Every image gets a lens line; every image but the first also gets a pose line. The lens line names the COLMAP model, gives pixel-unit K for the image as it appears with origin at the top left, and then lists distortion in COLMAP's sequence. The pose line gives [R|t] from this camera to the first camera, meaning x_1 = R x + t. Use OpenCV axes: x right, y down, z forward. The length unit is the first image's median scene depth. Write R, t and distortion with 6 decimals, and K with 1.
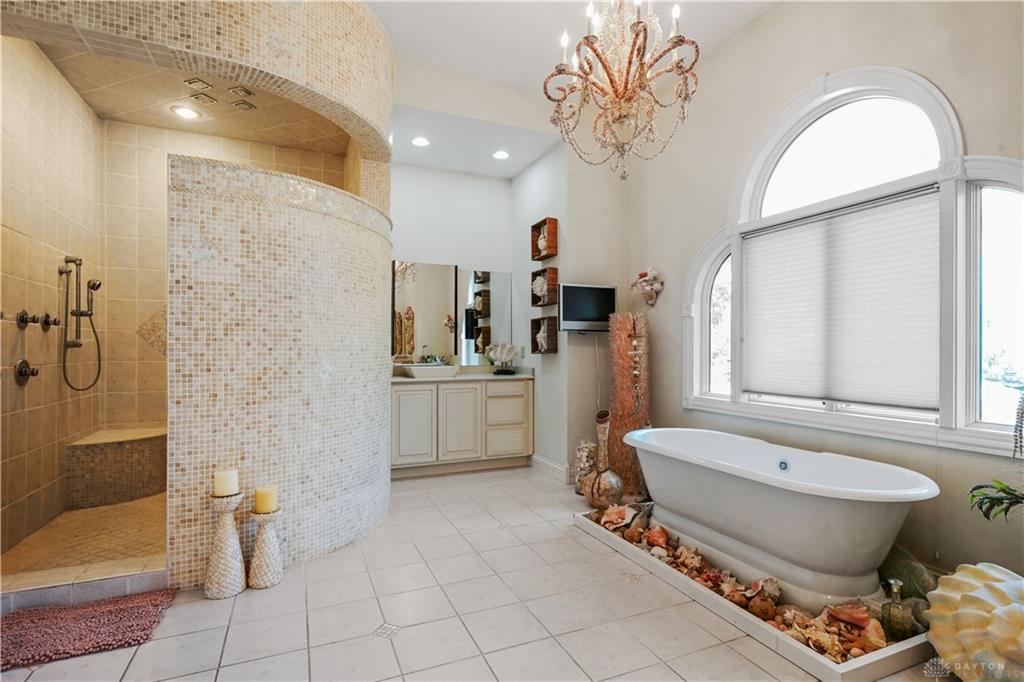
lens RADIAL K [[497.4, 0, 512.2], [0, 497.4, 343.3], [0, 0, 1]] dist [-0.002822, 0.001318]
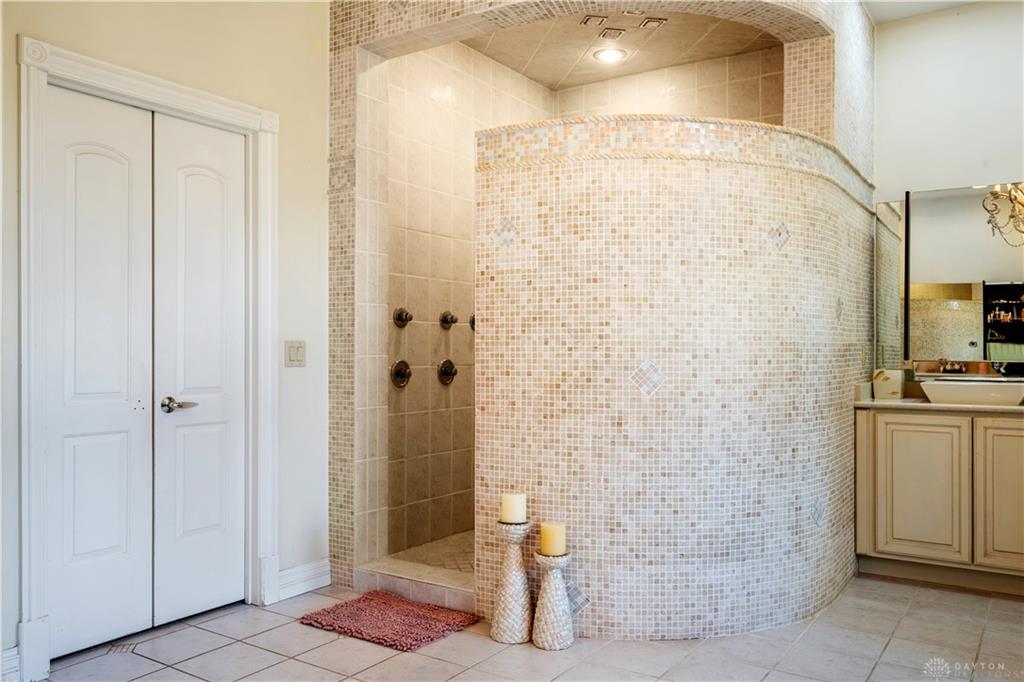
lens RADIAL K [[797.5, 0, 513.2], [0, 797.5, 342.3], [0, 0, 1]] dist [0.001156, -0.001059]
pose [[0.543419, -0.007865, -0.839425, 0.534967], [0.009179, 0.999952, -0.003427, 0.005234], [0.839411, -0.005842, 0.543465, 0.258864]]
